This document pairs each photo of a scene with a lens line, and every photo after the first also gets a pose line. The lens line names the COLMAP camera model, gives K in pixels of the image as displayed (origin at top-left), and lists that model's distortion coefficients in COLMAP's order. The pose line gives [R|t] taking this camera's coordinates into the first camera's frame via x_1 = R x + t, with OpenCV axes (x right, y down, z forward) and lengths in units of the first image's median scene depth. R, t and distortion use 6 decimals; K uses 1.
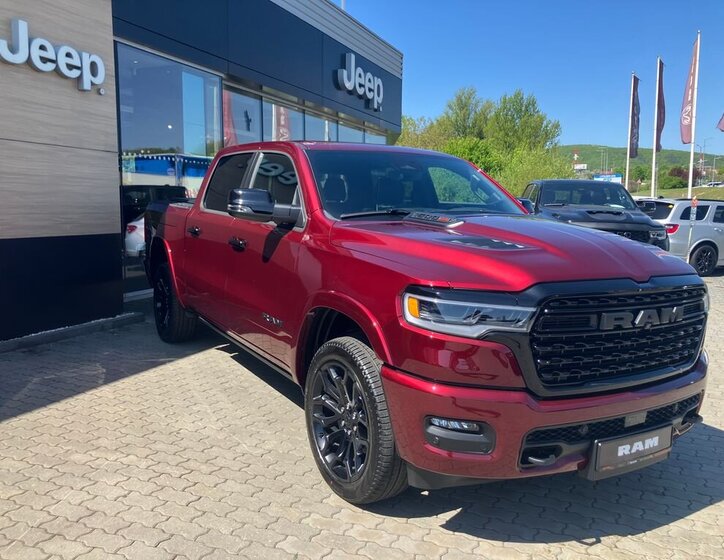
lens RADIAL K [[613.6, 0, 352.6], [0, 613.6, 271.6], [0, 0, 1]] dist [0.015030, 0.011078]
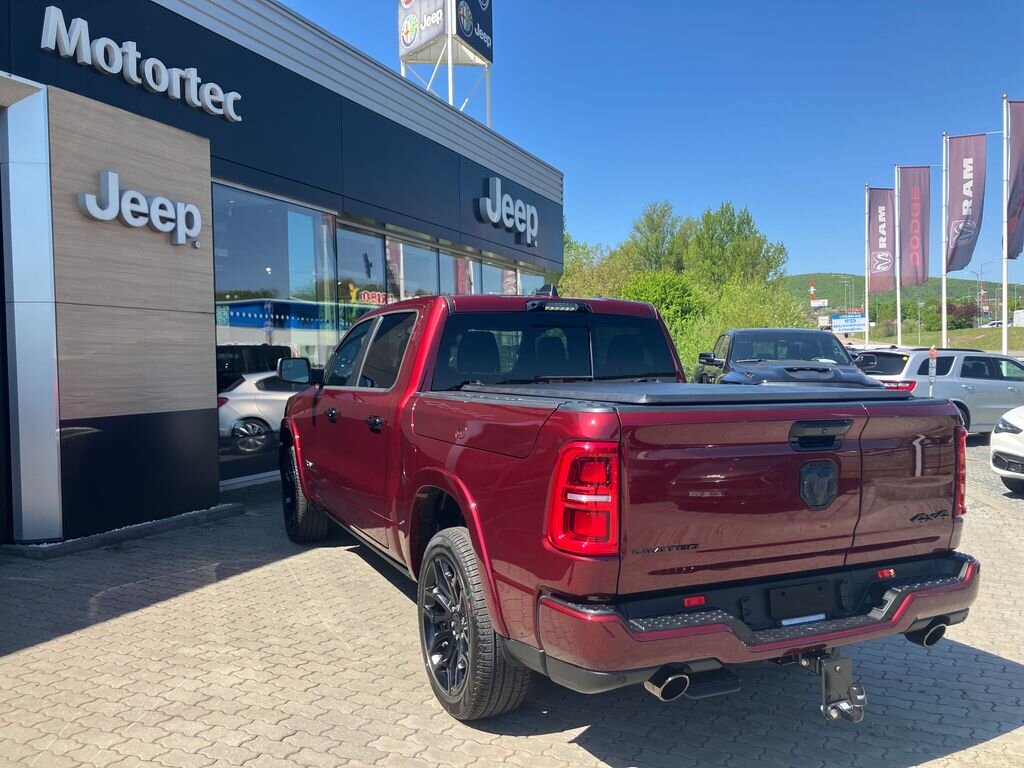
lens RADIAL K [[836.9, 0, 512.0], [0, 836.9, 384.0], [0, 0, 1]] dist [0.014439, -0.004700]
pose [[0.999775, -0.021189, -0.000105, 0.028436], [0.021111, 0.996519, -0.080650, 0.005994], [0.001813, 0.080630, 0.996742, -0.152016]]
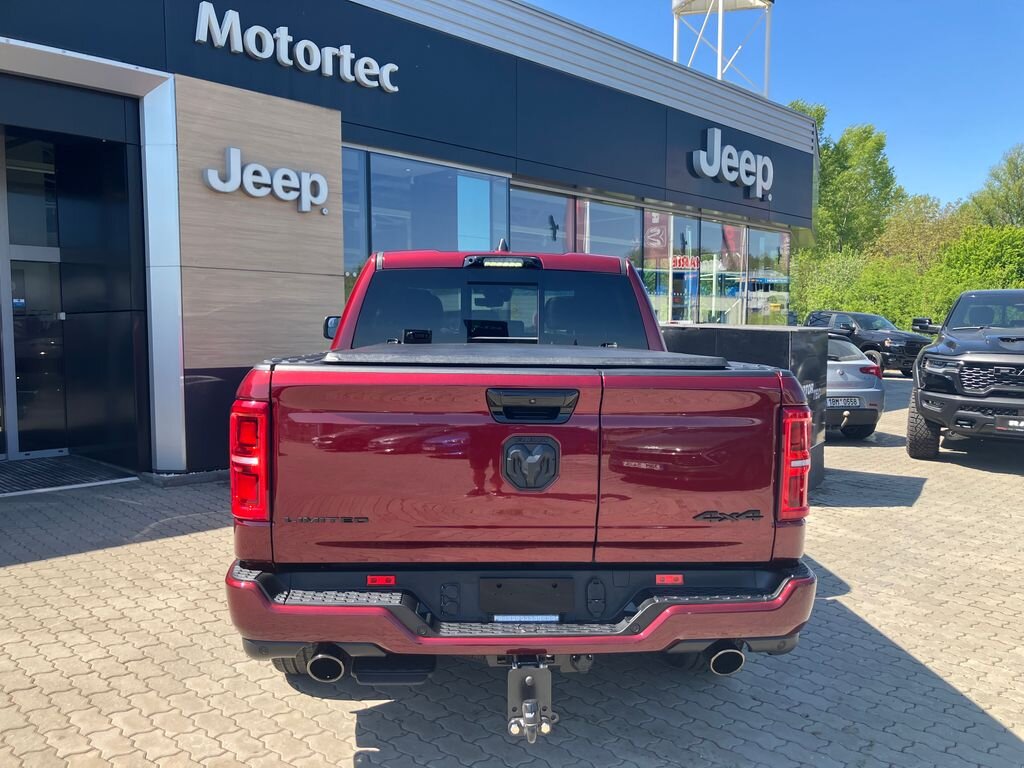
lens RADIAL K [[836.9, 0, 512.0], [0, 836.9, 384.0], [0, 0, 1]] dist [0.014439, -0.004700]
pose [[0.930541, 0.017405, -0.365773, 0.318561], [-0.032966, 0.998796, -0.036341, 0.004678], [0.364700, 0.045875, 0.929994, -0.061073]]
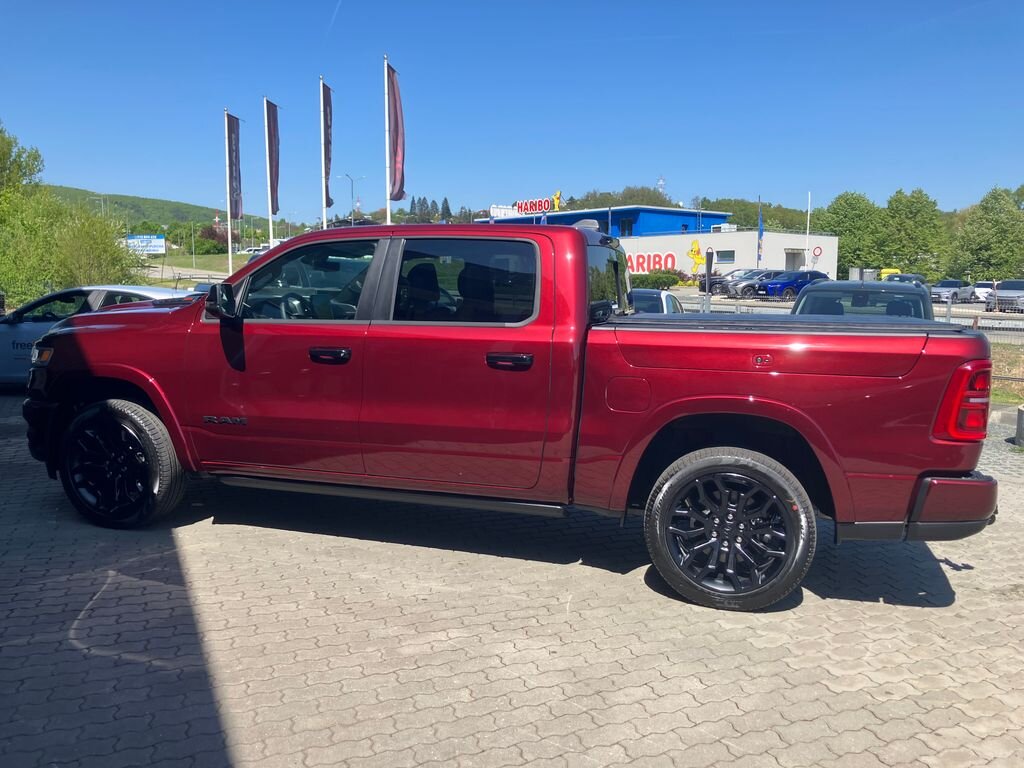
lens RADIAL K [[829.8, 0, 512.0], [0, 829.8, 384.0], [0, 0, 1]] dist [0.011084, 0.001824]
pose [[0.676619, -0.093854, 0.730327, -0.553268], [0.077168, 0.995420, 0.056428, -0.038236], [-0.732278, 0.018177, 0.680763, 0.104379]]
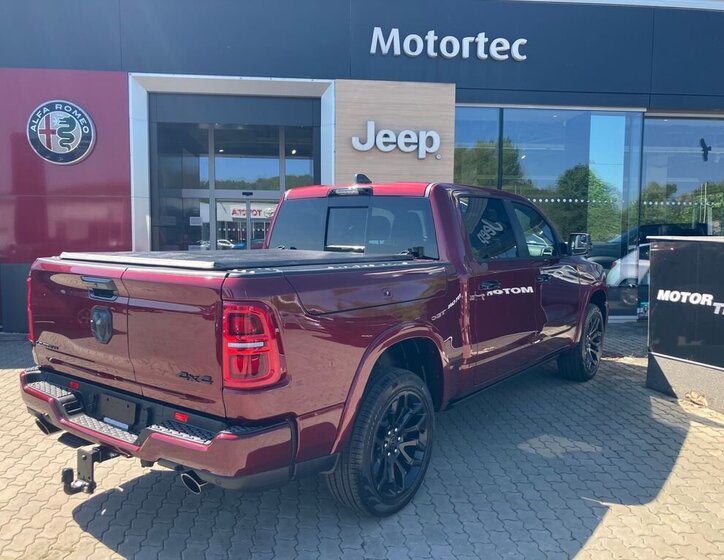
lens RADIAL K [[609.2, 0, 363.9], [0, 609.2, 278.8], [0, 0, 1]] dist [0.019424, 0.000540]
pose [[0.484116, 0.054825, -0.873285, 0.661069], [-0.095953, 0.995342, 0.009295, -0.028381], [0.869727, 0.079295, 0.487121, 0.241624]]
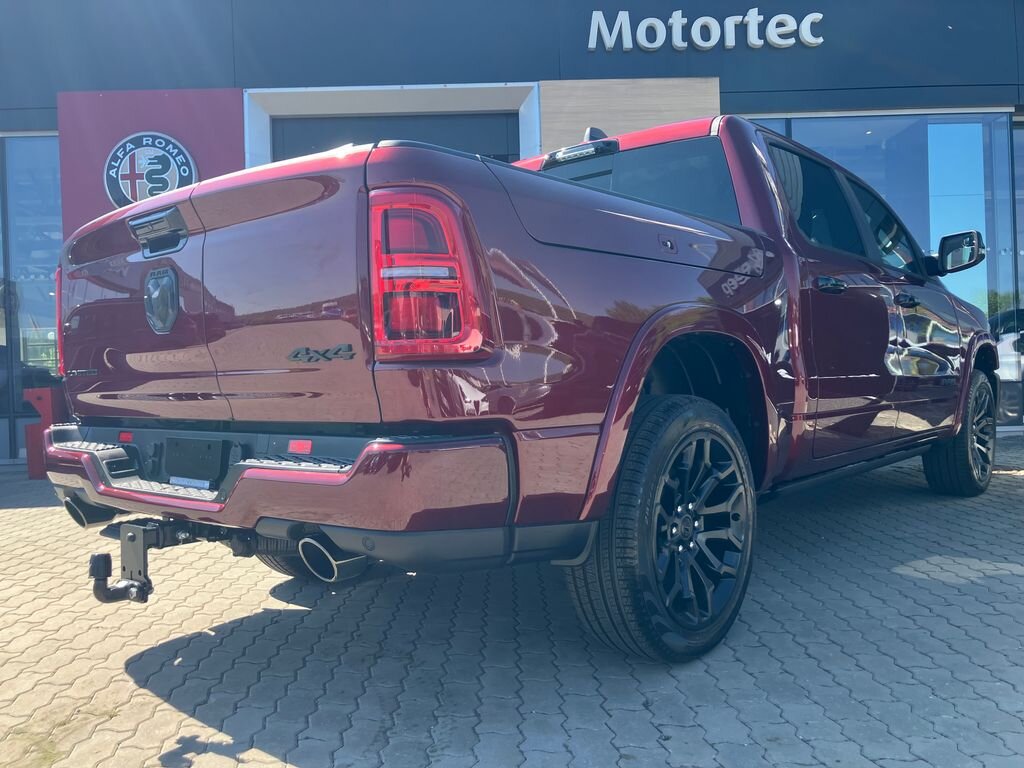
lens RADIAL K [[838.0, 0, 508.0], [0, 838.0, 384.9], [0, 0, 1]] dist [0.012314, 0.012910]
pose [[0.411023, -0.023499, -0.911322, 0.553311], [-0.063242, 0.996524, -0.054219, 0.070150], [0.909429, 0.079919, 0.408108, 0.285633]]
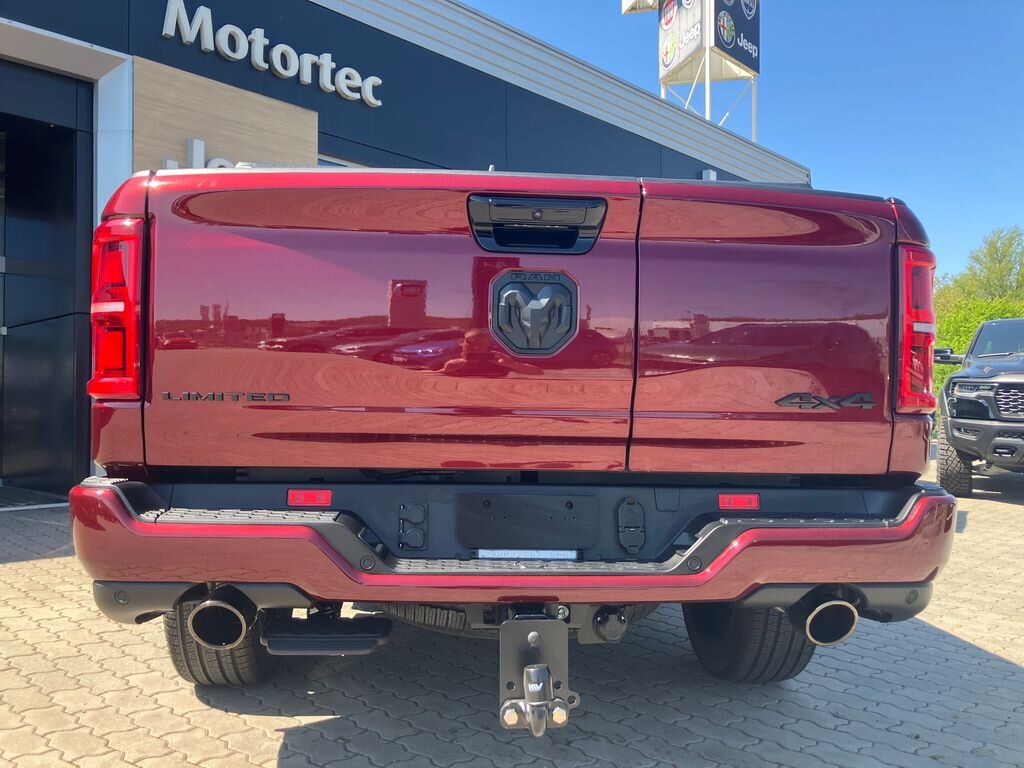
lens RADIAL K [[838.0, 0, 508.0], [0, 838.0, 384.9], [0, 0, 1]] dist [0.012314, 0.012910]
pose [[0.934011, -0.016062, -0.356883, 0.271395], [-0.033915, 0.990490, -0.133338, 0.082465], [0.355631, 0.136643, 0.924584, 0.060993]]
